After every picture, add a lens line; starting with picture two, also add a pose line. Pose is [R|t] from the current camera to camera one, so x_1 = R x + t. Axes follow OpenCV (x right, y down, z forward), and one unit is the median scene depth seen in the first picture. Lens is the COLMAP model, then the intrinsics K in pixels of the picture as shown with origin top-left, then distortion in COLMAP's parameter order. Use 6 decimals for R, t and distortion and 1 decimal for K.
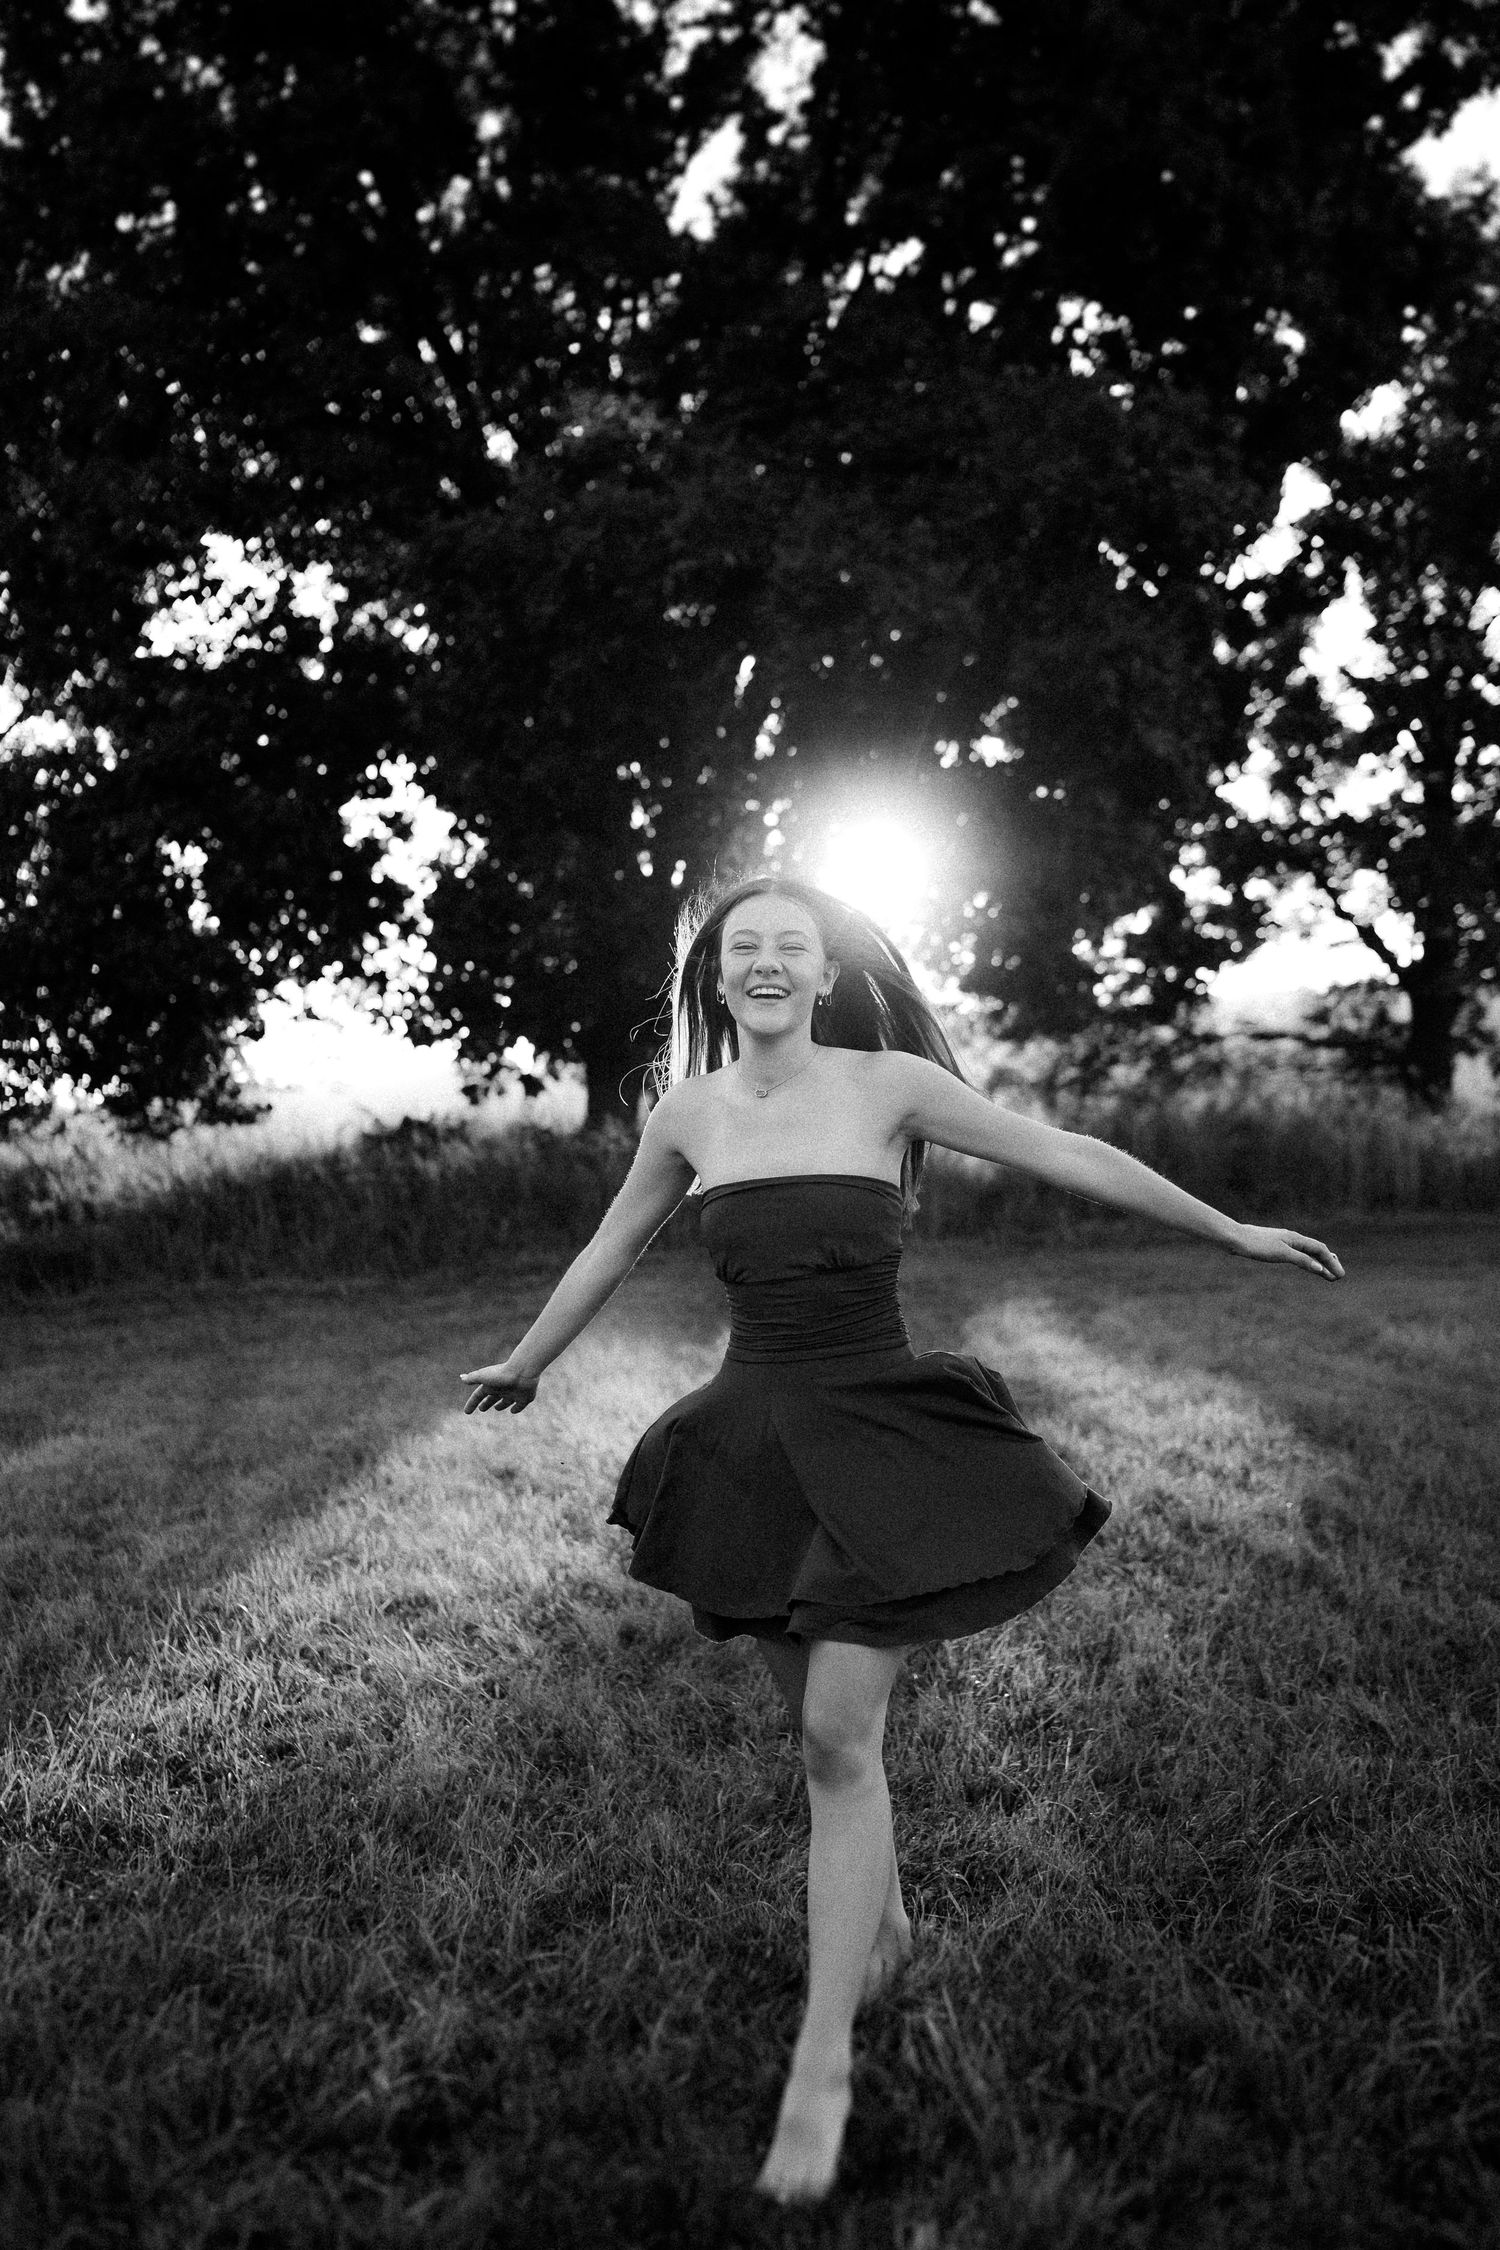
lens RADIAL K [[2216.1, 0, 755.9], [0, 2216.1, 1175.4], [0, 0, 1]] dist [0.008608, 0.015410]
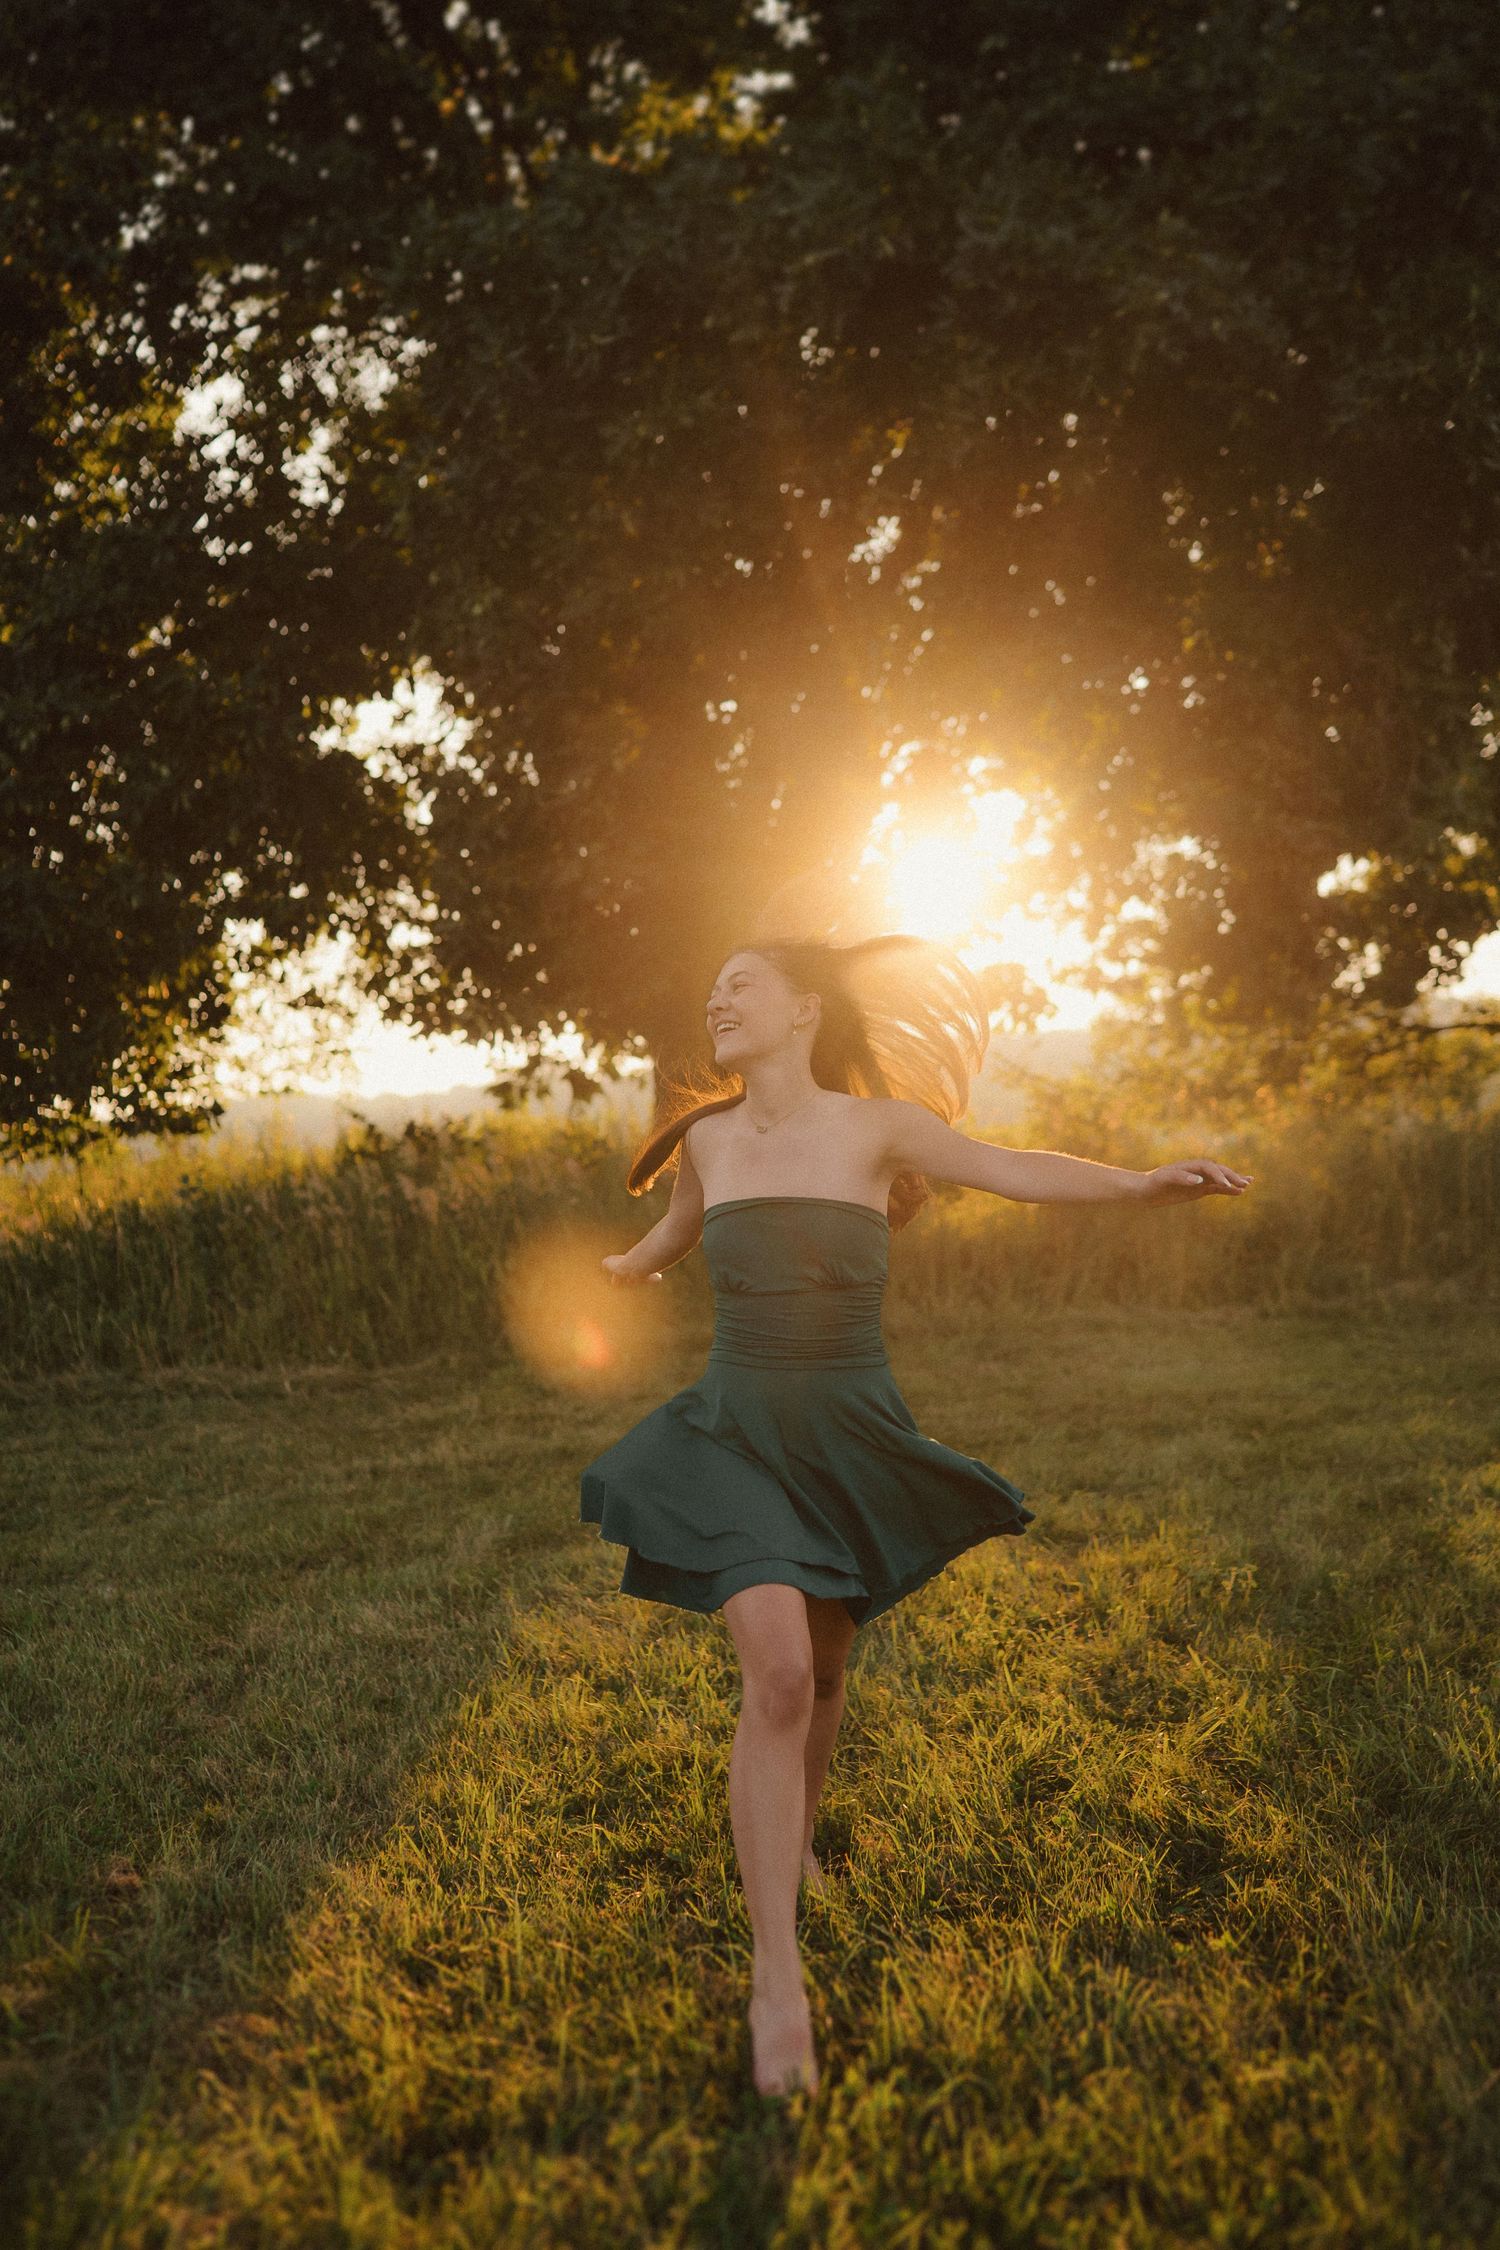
lens RADIAL K [[2216.1, 0, 755.9], [0, 2216.1, 1175.4], [0, 0, 1]] dist [0.008608, 0.015410]
pose [[0.999613, 0.003803, -0.027574, -0.022878], [-0.003945, 0.999979, -0.005075, -0.006432], [0.027554, 0.005182, 0.999607, 0.274331]]
